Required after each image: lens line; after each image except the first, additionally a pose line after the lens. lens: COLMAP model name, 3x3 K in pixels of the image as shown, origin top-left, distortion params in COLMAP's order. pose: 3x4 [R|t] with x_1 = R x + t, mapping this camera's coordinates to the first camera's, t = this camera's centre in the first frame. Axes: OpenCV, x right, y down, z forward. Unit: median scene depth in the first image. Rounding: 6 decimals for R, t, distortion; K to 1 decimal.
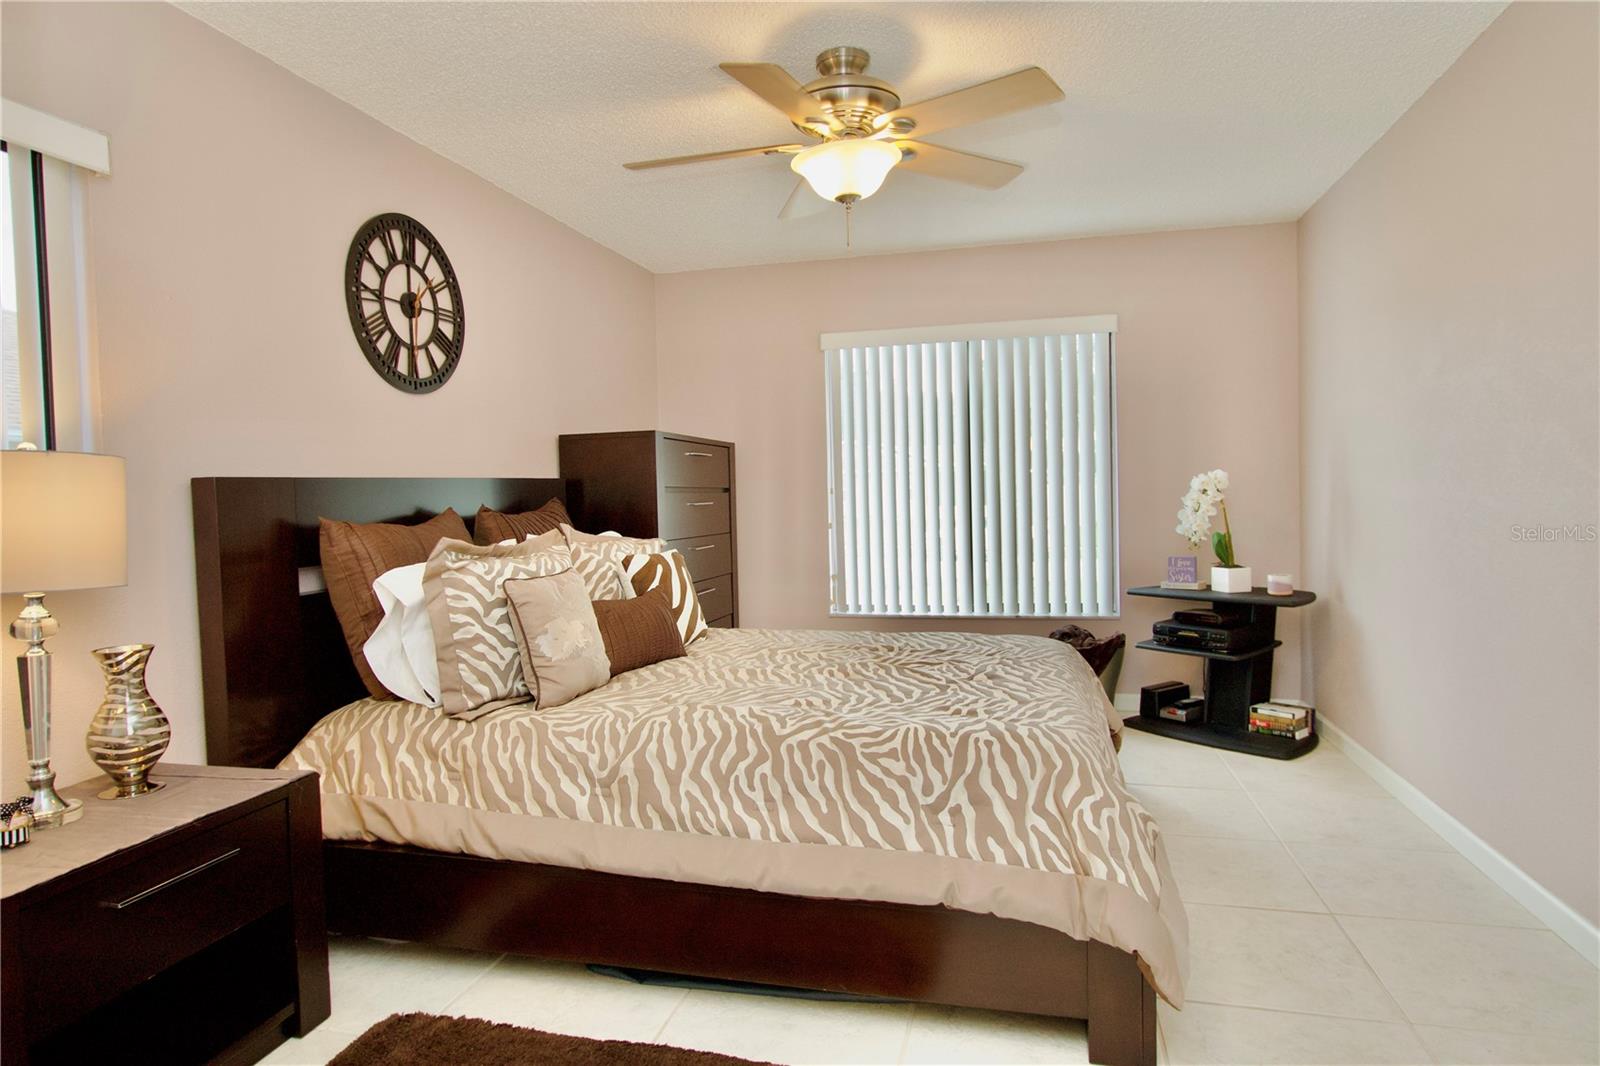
lens RADIAL K [[907.8, 0, 794.6], [0, 907.8, 526.2], [0, 0, 1]] dist [-0.014954, 0.004291]
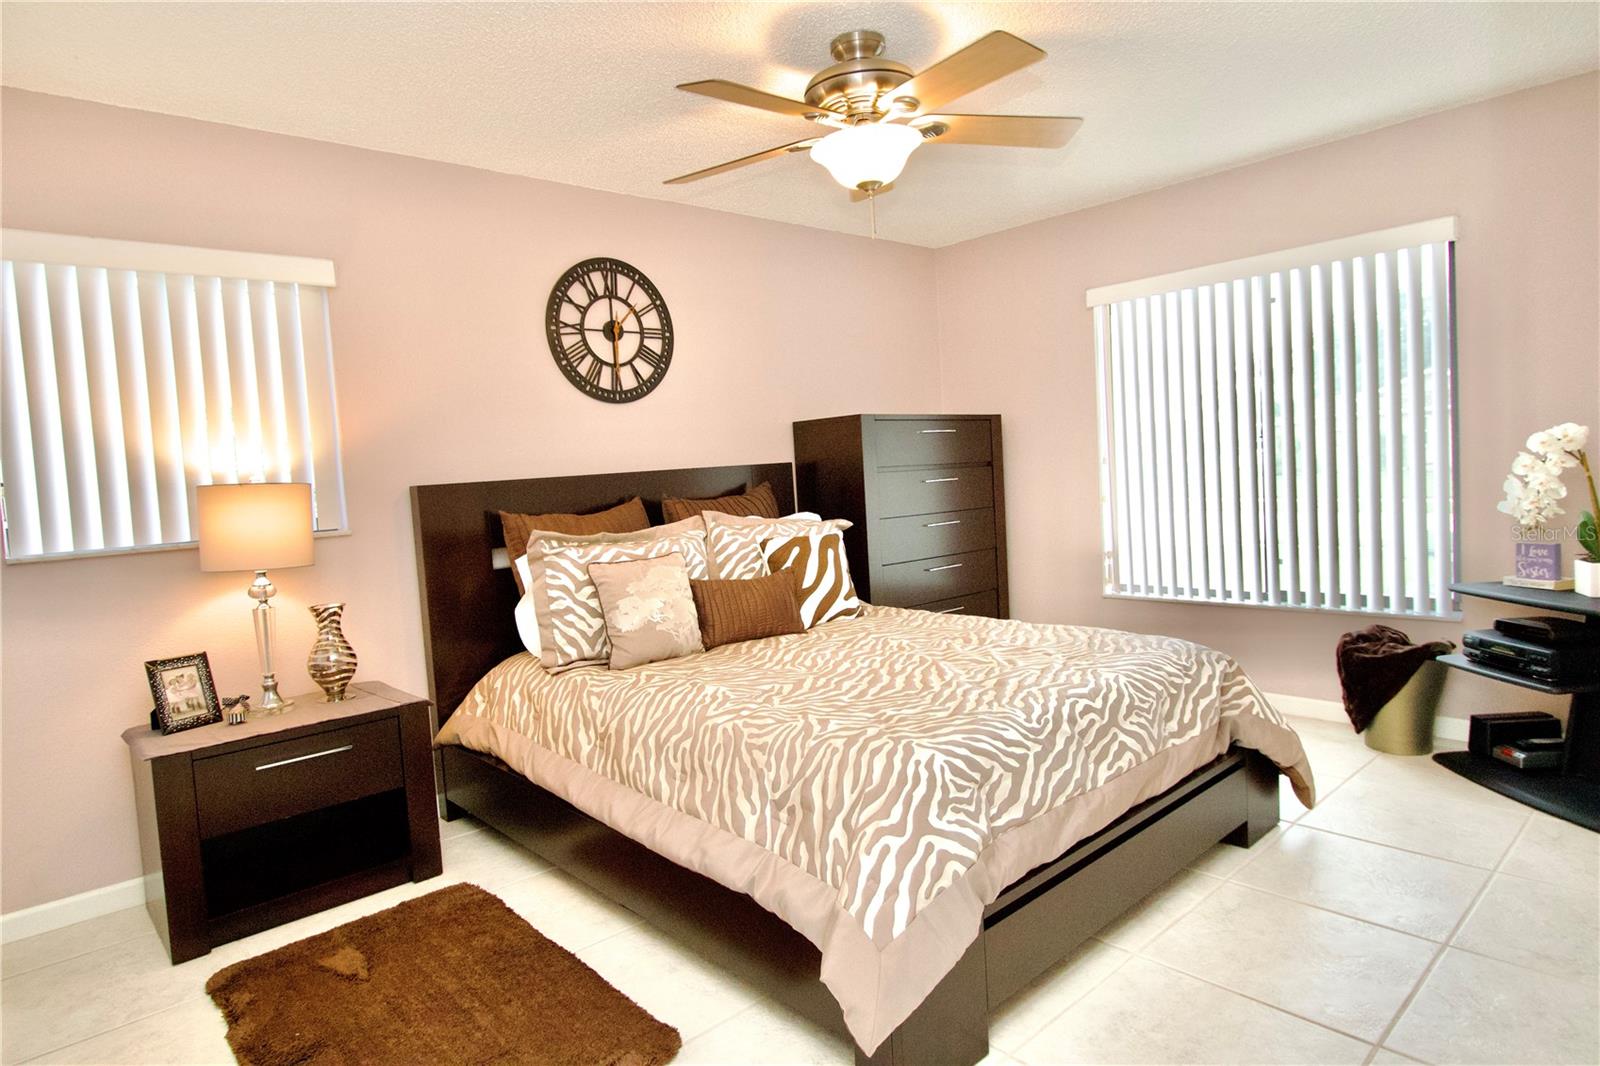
lens RADIAL K [[907.8, 0, 789.7], [0, 907.8, 527.4], [0, 0, 1]] dist [-0.014954, 0.004291]
pose [[0.835900, 0.011874, -0.548754, 0.538657], [0.017613, 0.998671, 0.048439, -0.041255], [0.548600, -0.050155, 0.834580, 0.114936]]
